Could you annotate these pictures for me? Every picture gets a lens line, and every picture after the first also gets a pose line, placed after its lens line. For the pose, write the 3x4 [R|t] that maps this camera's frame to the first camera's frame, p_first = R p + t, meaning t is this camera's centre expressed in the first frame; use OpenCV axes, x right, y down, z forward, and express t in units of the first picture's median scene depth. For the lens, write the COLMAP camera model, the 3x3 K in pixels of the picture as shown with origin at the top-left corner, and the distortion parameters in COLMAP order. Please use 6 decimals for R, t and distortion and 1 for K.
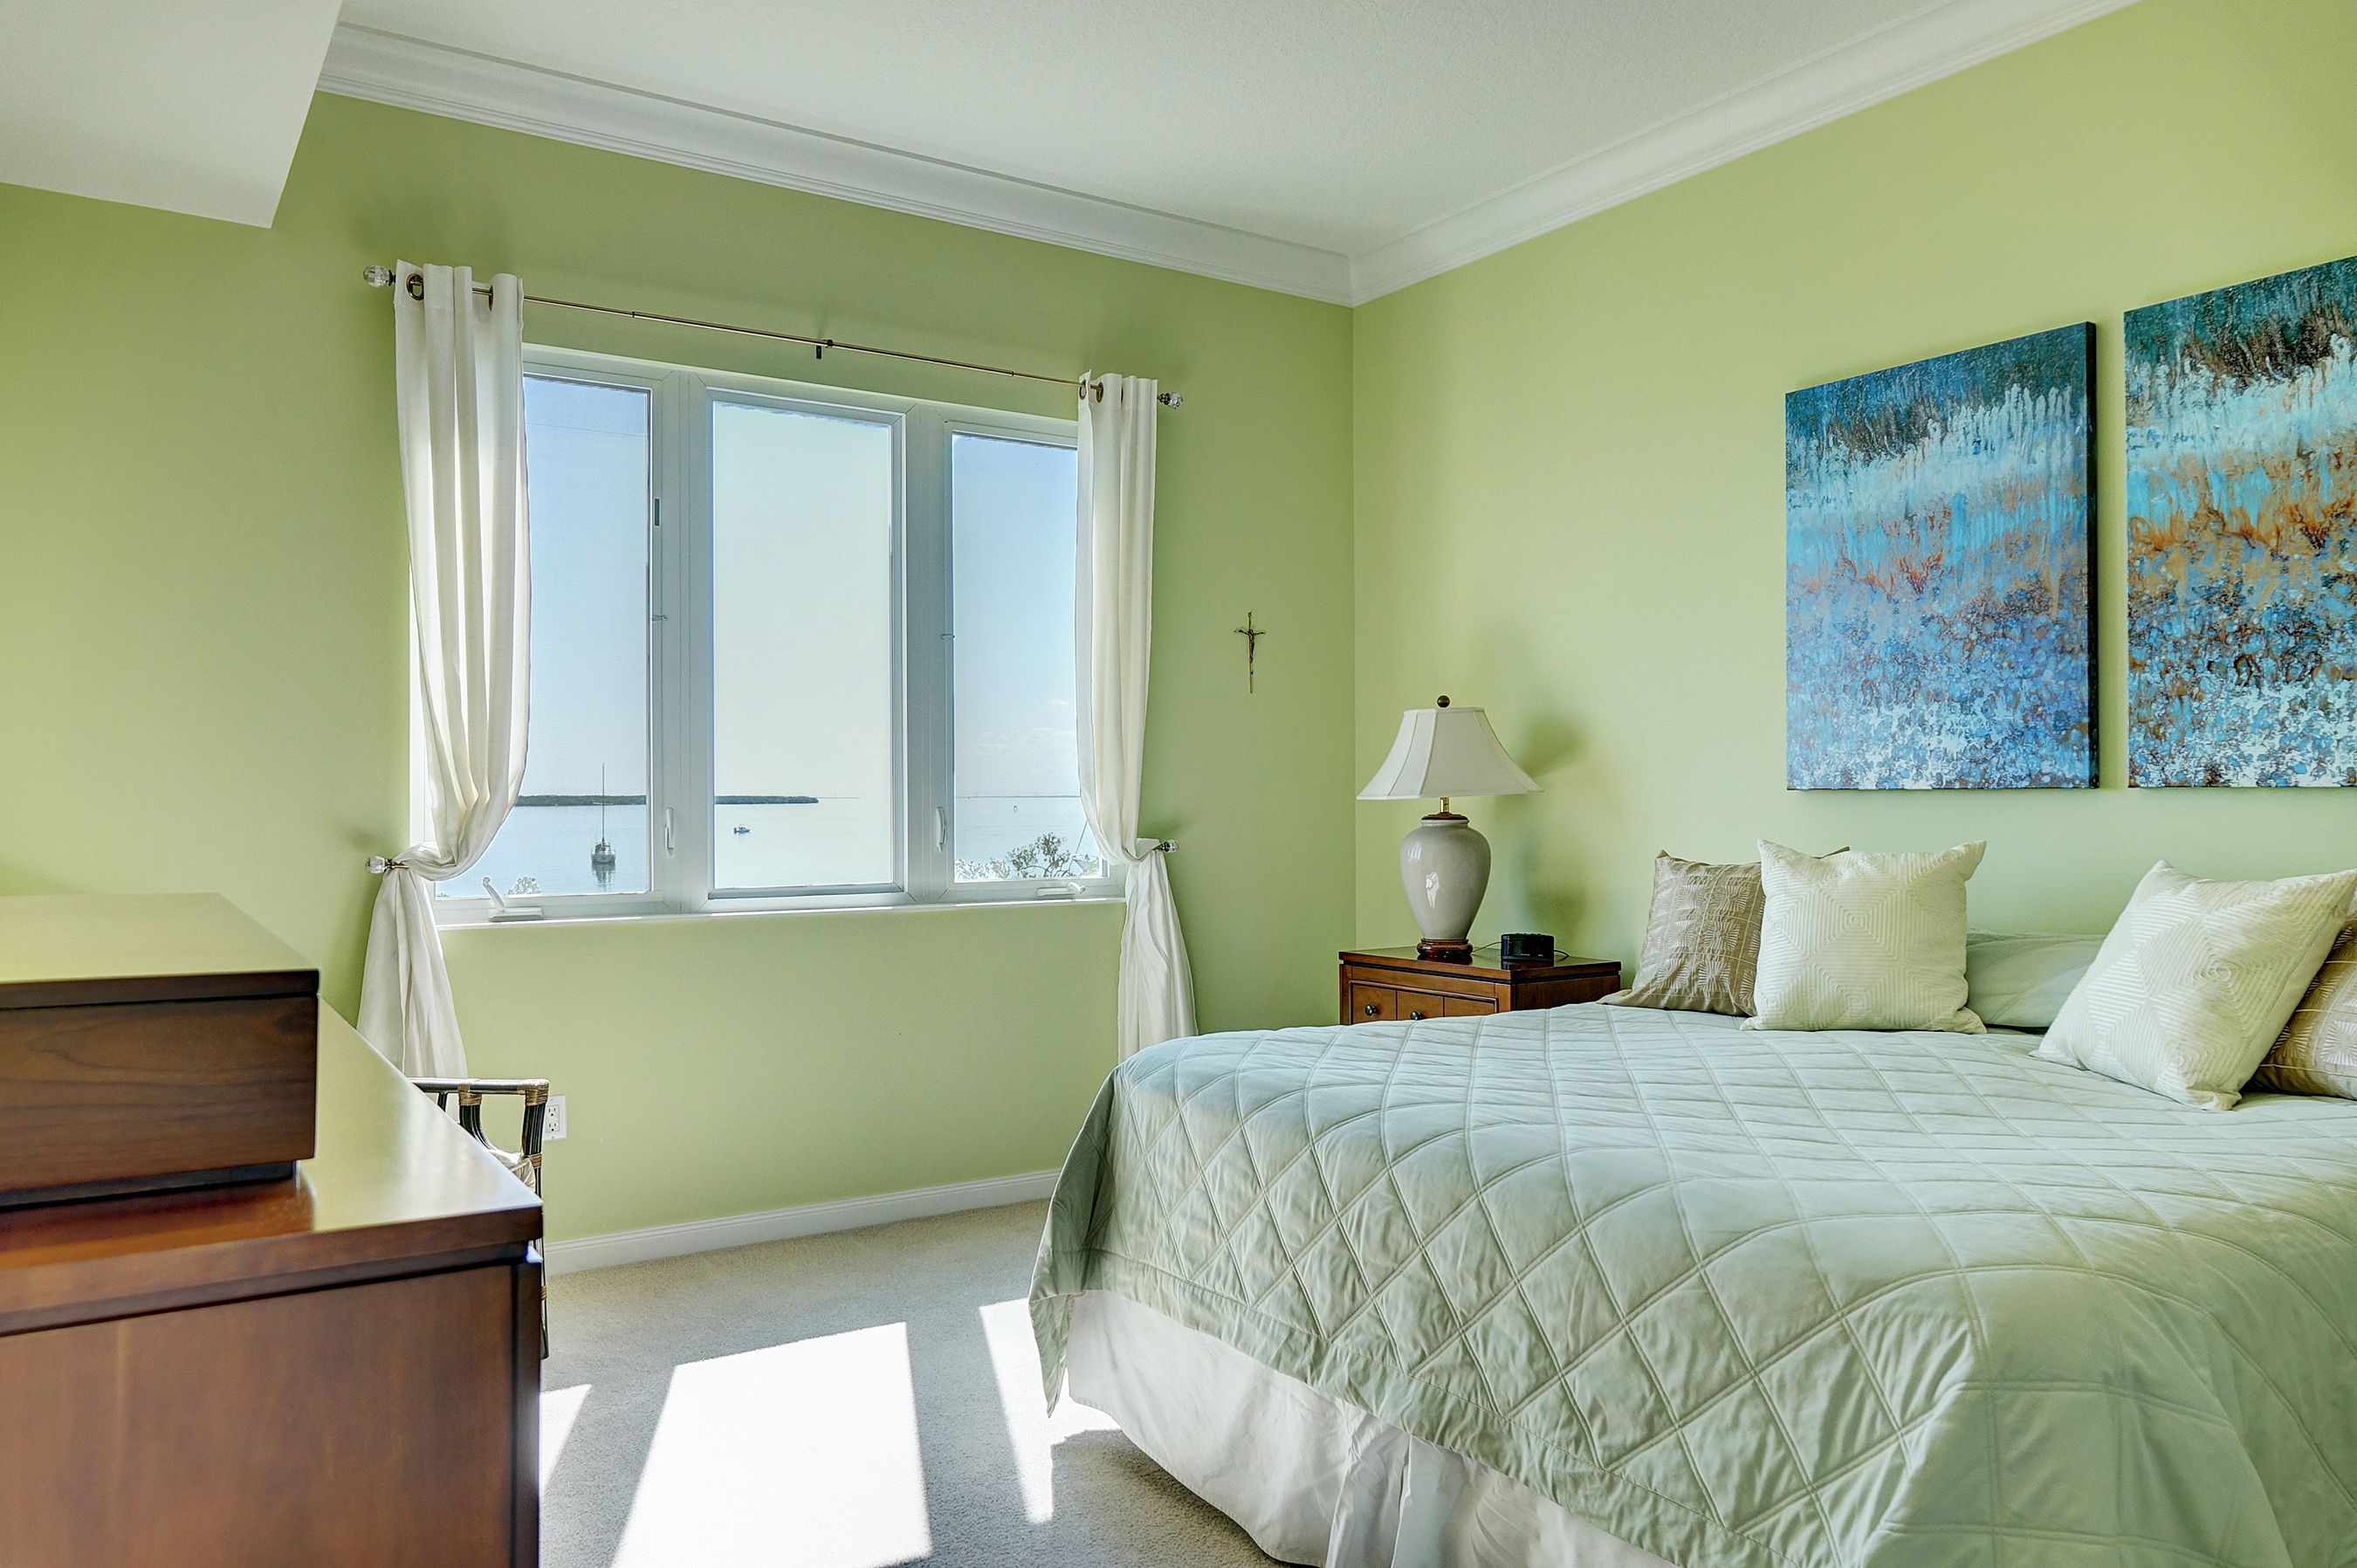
lens RADIAL K [[1638.7, 0, 1178.0], [0, 1638.7, 770.4], [0, 0, 1]] dist [0.003709, 0.001086]
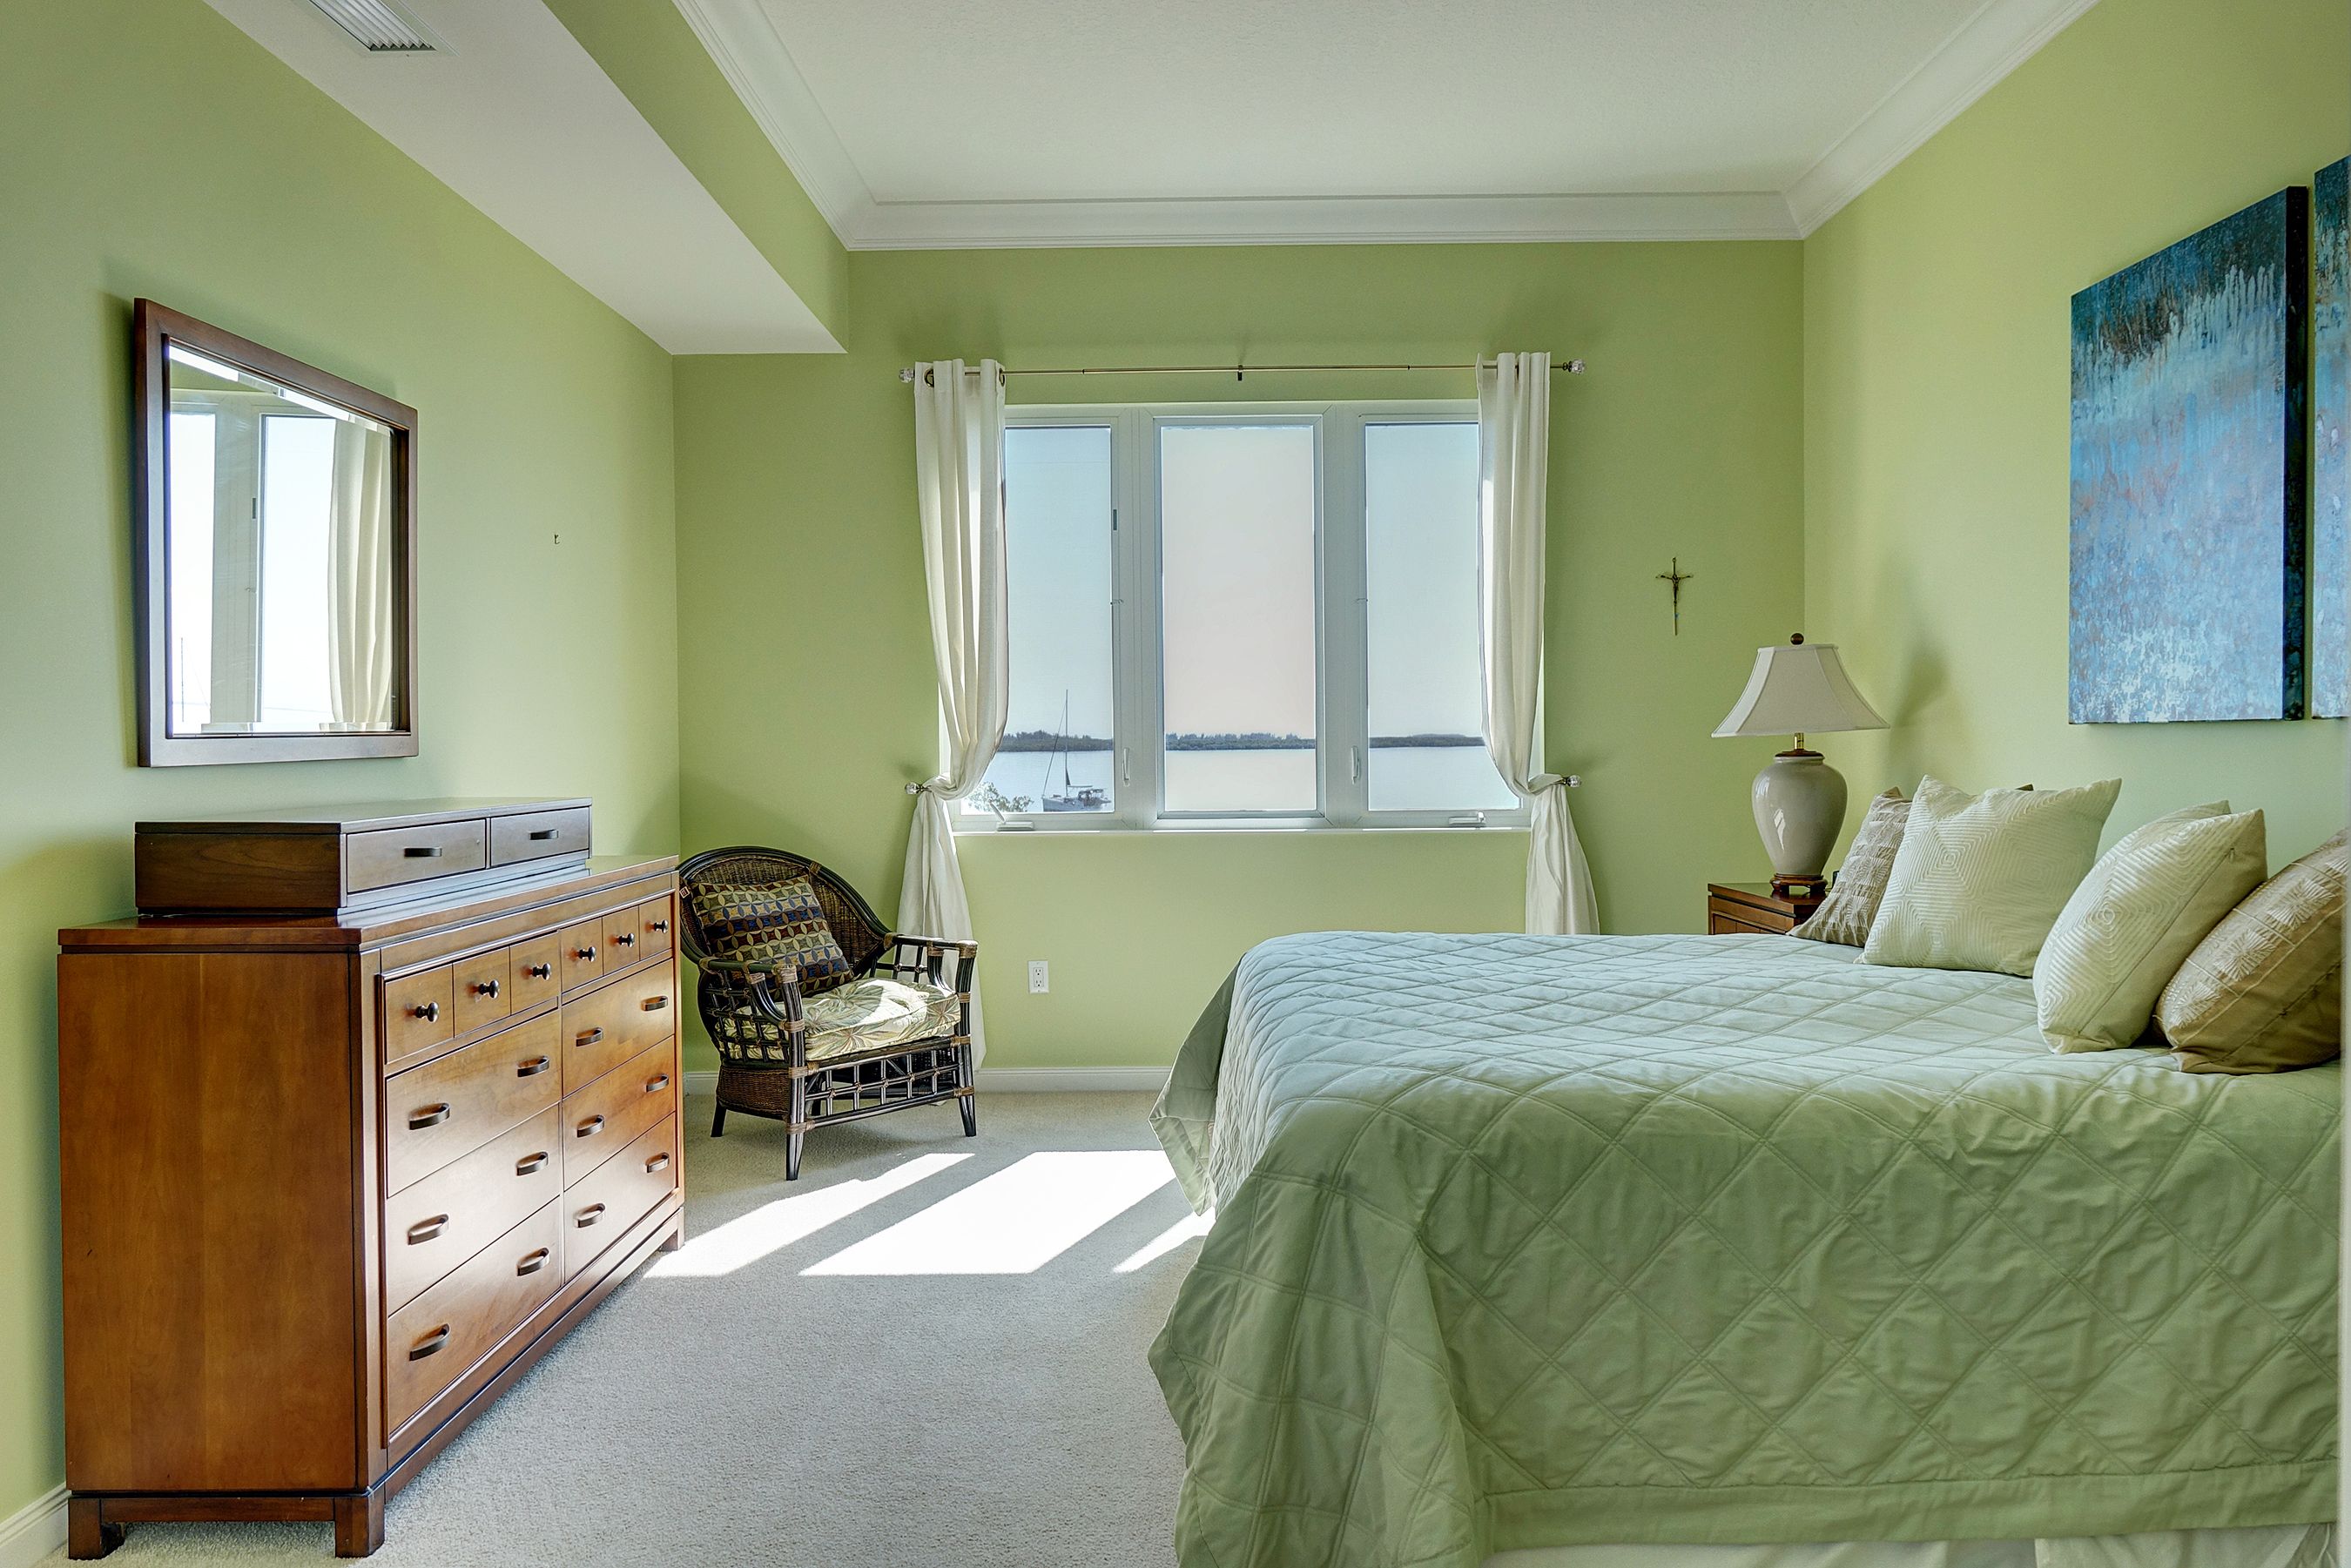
lens RADIAL K [[1634.4, 0, 1175.0], [0, 1634.4, 770.5], [0, 0, 1]] dist [0.003709, 0.001086]
pose [[0.832197, 0.003778, -0.554467, 0.479383], [0.016989, 0.999334, 0.032308, -0.000548], [0.554219, -0.036307, 0.831578, -0.059685]]
